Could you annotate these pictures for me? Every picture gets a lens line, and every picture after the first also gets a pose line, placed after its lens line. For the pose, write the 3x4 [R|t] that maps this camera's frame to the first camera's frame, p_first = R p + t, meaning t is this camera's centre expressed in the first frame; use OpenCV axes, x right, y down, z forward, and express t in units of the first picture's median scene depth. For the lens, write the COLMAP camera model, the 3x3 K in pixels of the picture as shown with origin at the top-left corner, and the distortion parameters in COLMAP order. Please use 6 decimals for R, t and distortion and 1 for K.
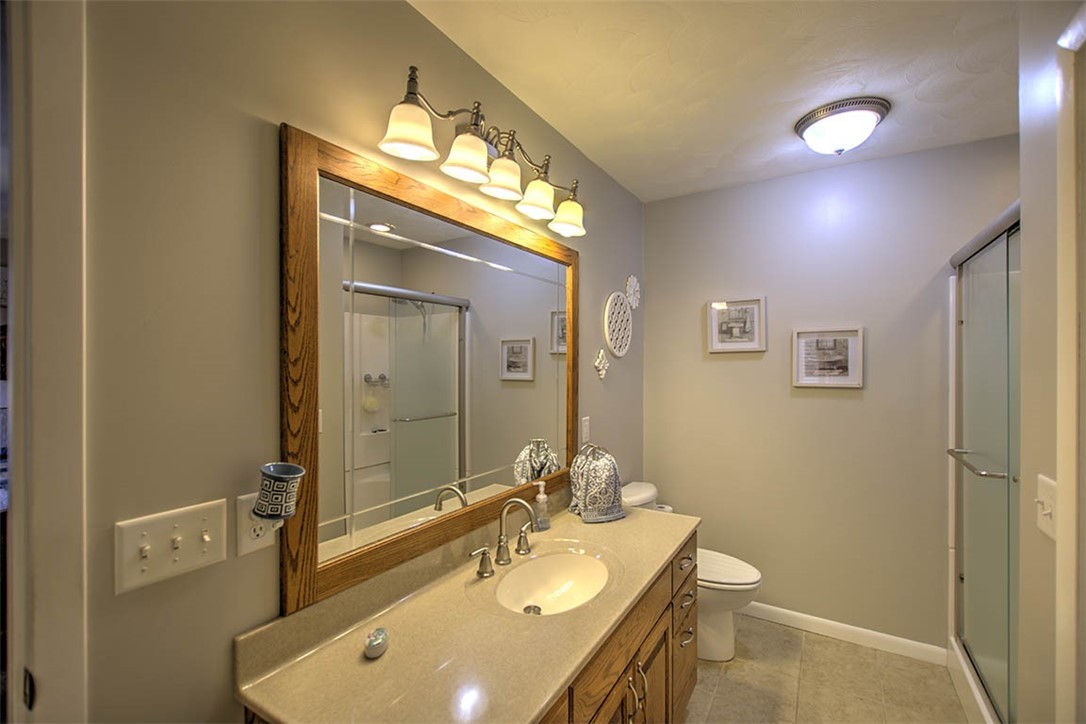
lens RADIAL K [[469.9, 0, 539.0], [0, 469.9, 366.6], [0, 0, 1]] dist [0.001364, -0.002774]
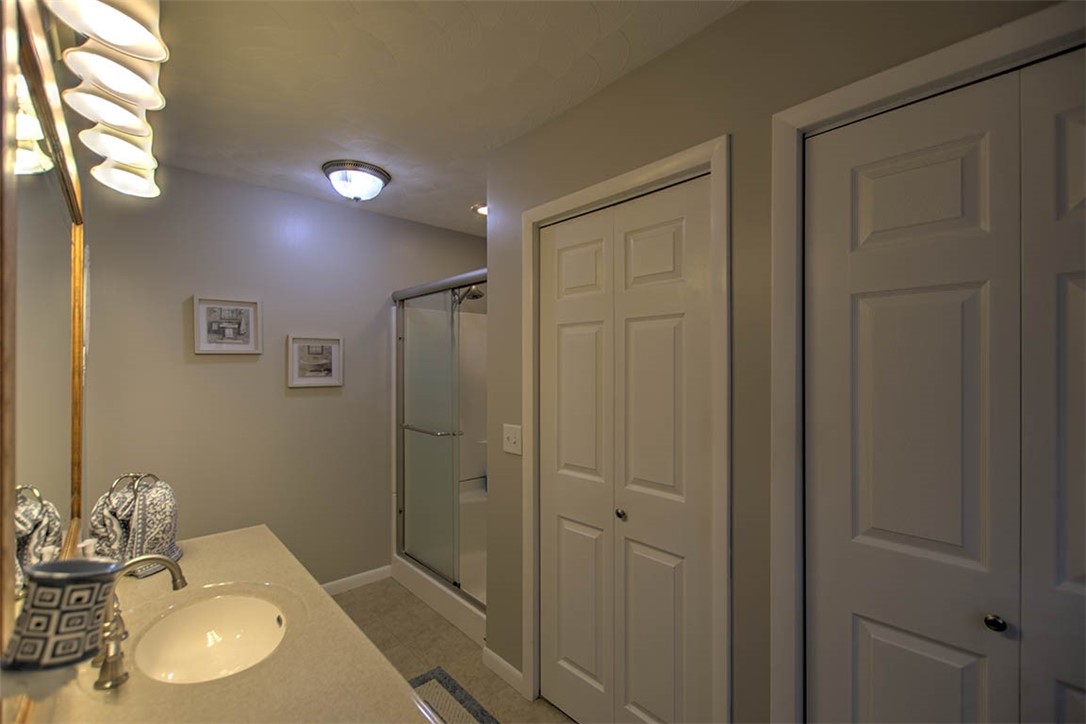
lens RADIAL K [[469.9, 0, 537.4], [0, 469.9, 363.2], [0, 0, 1]] dist [0.001364, -0.002774]
pose [[0.284858, 0.007633, 0.958539, -0.352661], [0.001289, 0.999964, -0.008346, -0.003561], [-0.958569, 0.003614, 0.284838, 0.140024]]
